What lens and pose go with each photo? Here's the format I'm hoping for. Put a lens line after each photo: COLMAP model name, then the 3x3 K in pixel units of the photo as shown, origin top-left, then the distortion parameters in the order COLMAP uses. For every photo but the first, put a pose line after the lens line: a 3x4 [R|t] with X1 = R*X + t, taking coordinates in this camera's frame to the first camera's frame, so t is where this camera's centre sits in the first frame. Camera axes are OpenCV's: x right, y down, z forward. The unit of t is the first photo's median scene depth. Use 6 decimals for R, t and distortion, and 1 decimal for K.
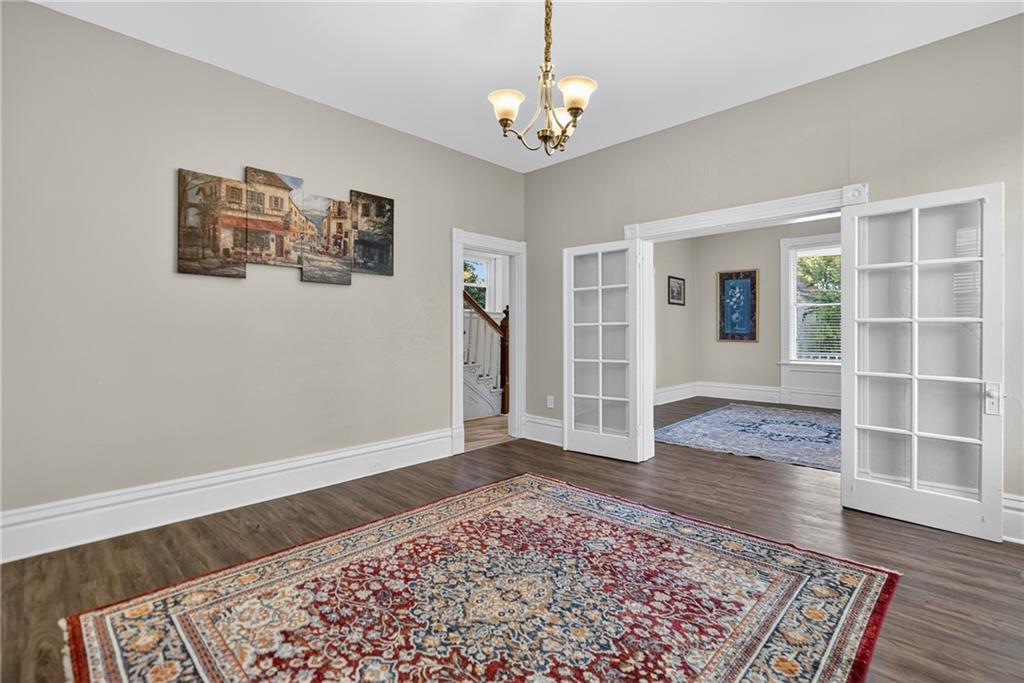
lens RADIAL K [[465.8, 0, 512.4], [0, 465.8, 328.9], [0, 0, 1]] dist [0.000840, -0.000907]
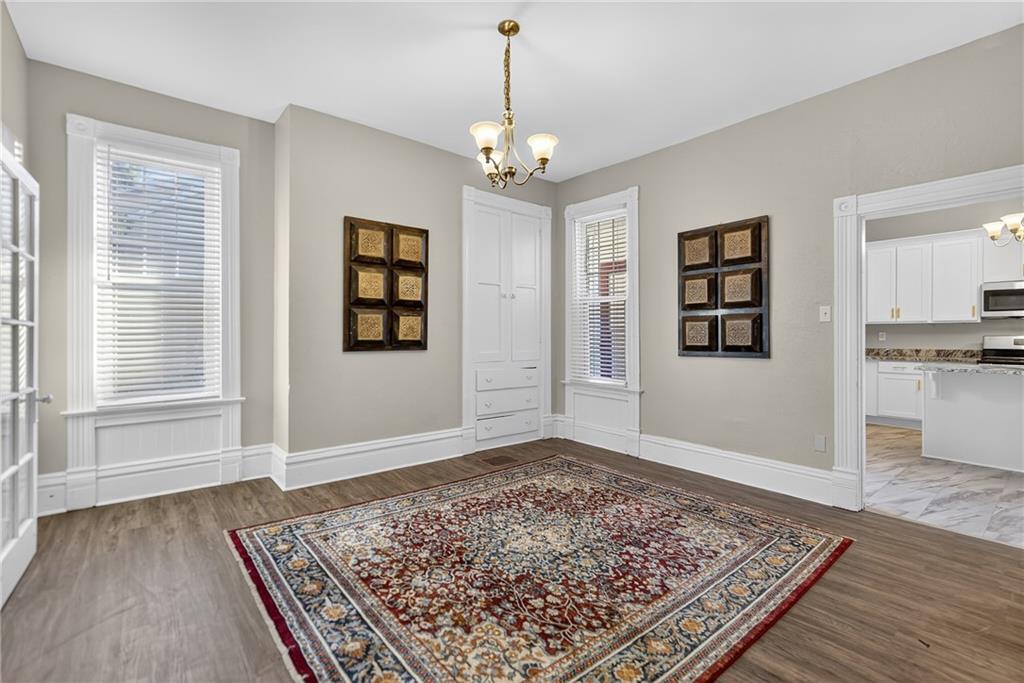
lens RADIAL K [[465.8, 0, 512.9], [0, 465.8, 336.1], [0, 0, 1]] dist [0.000840, -0.000907]
pose [[-0.994263, -0.002250, 0.106944, -0.053230], [-0.002631, 0.999991, -0.003424, 0.005239], [-0.106935, -0.003685, -0.994259, 1.781507]]
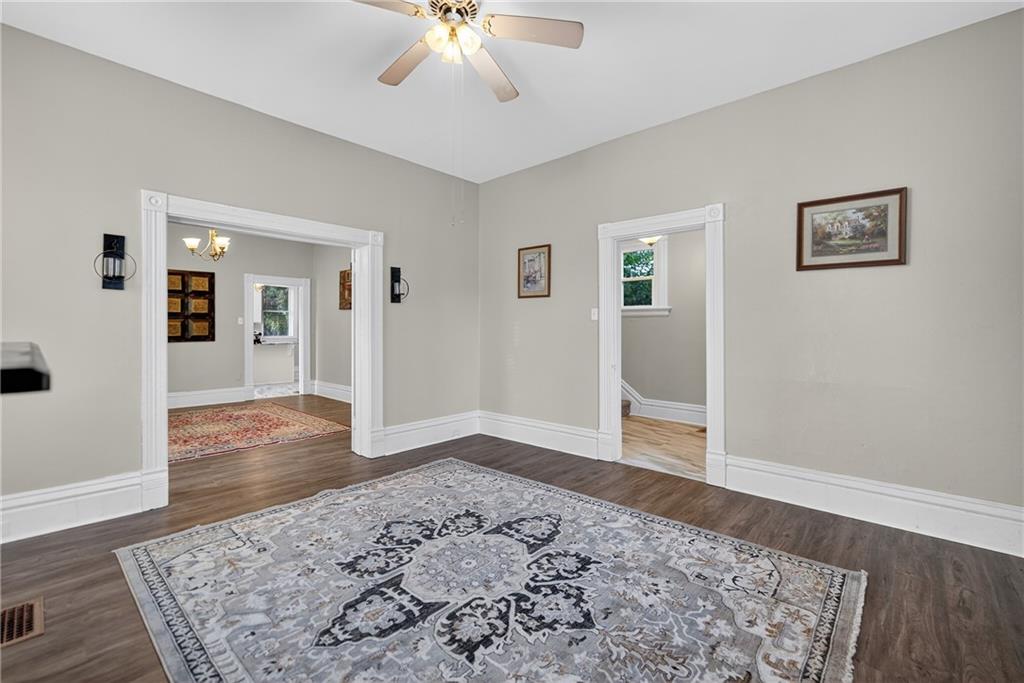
lens RADIAL K [[445.2, 0, 515.4], [0, 445.2, 326.2], [0, 0, 1]] dist [-0.011133, -0.000210]
pose [[0.032040, -0.005215, -0.999473, 2.038702], [0.002576, 0.999983, -0.005136, -0.009065], [0.999483, -0.002410, 0.032053, 2.081341]]
